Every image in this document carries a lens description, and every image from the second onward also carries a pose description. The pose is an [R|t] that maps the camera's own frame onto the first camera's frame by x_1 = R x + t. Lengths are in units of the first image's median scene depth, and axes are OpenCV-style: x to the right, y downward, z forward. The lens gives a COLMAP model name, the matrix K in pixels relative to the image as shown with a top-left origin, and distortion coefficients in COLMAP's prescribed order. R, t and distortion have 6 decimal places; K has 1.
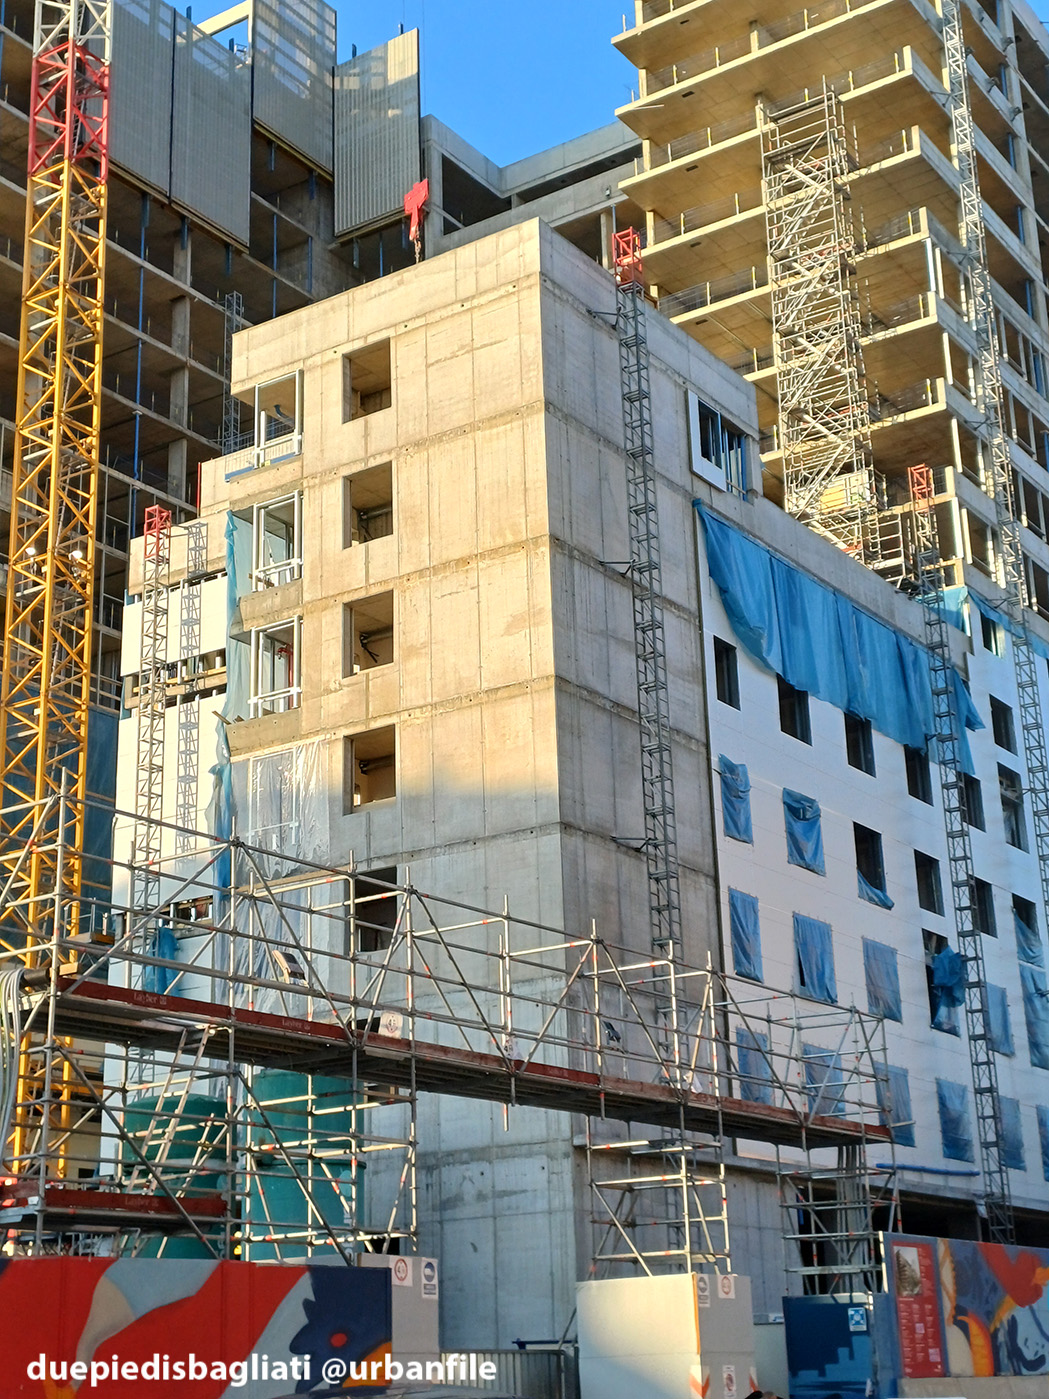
lens RADIAL K [[2057.2, 0, 525.4], [0, 2057.2, 683.2], [0, 0, 1]] dist [0.006579, 0.008087]
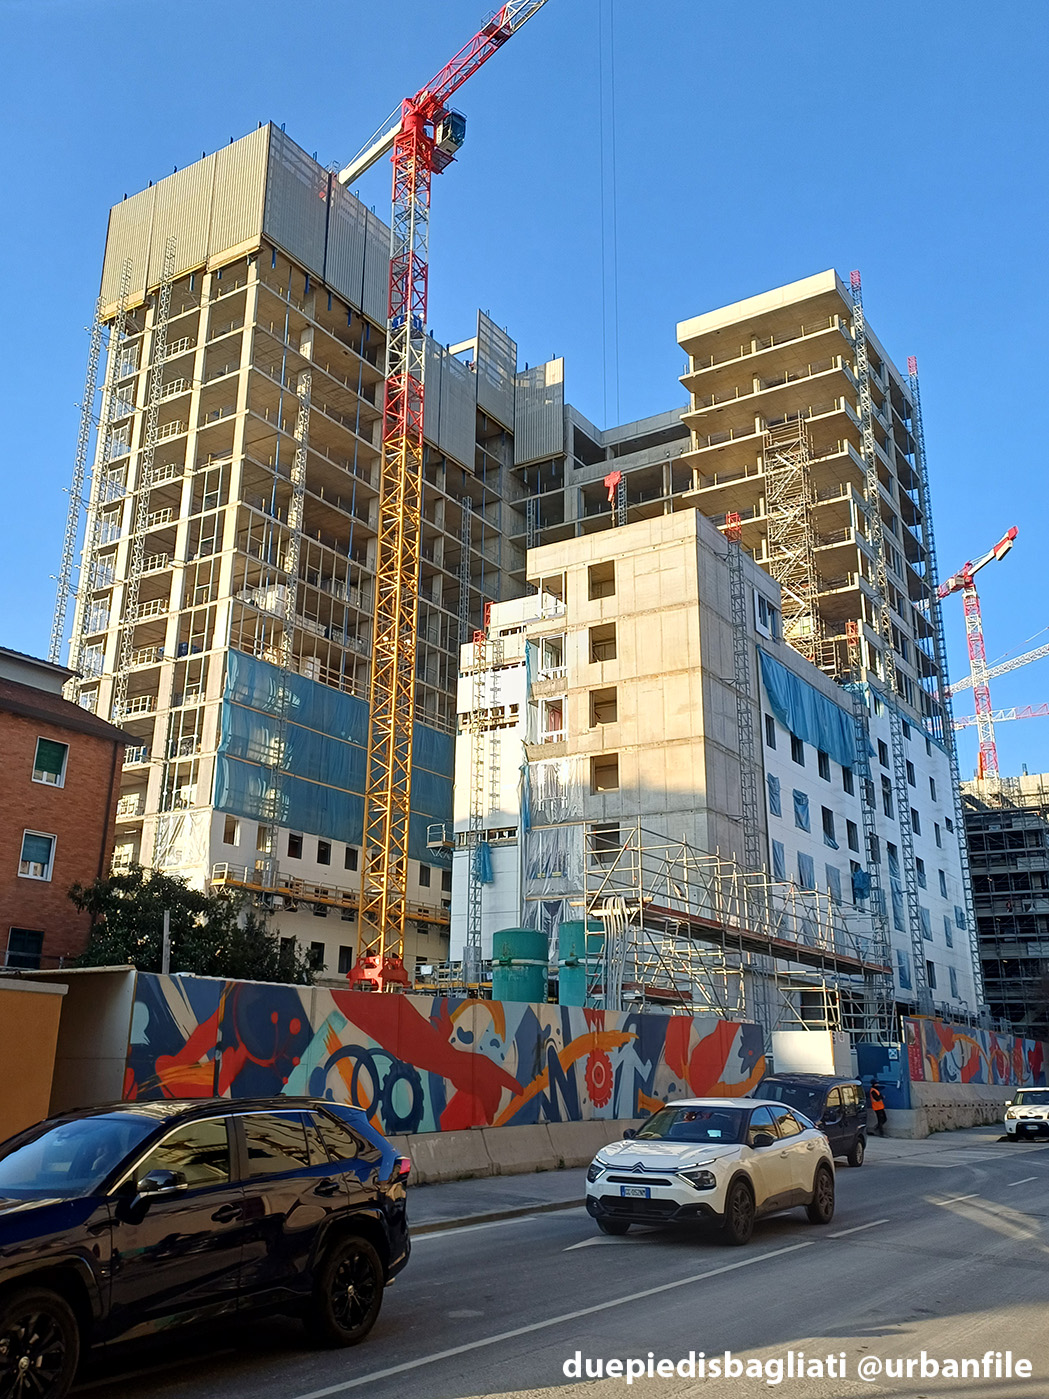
lens RADIAL K [[1142.7, 0, 524.5], [0, 1142.7, 699.5], [0, 0, 1]] dist [-0.002024, 0.005306]
pose [[0.998527, 0.048711, -0.023897, -0.119108], [-0.048434, 0.998754, 0.012052, -0.038675], [0.024454, -0.010877, 0.999642, -0.133696]]
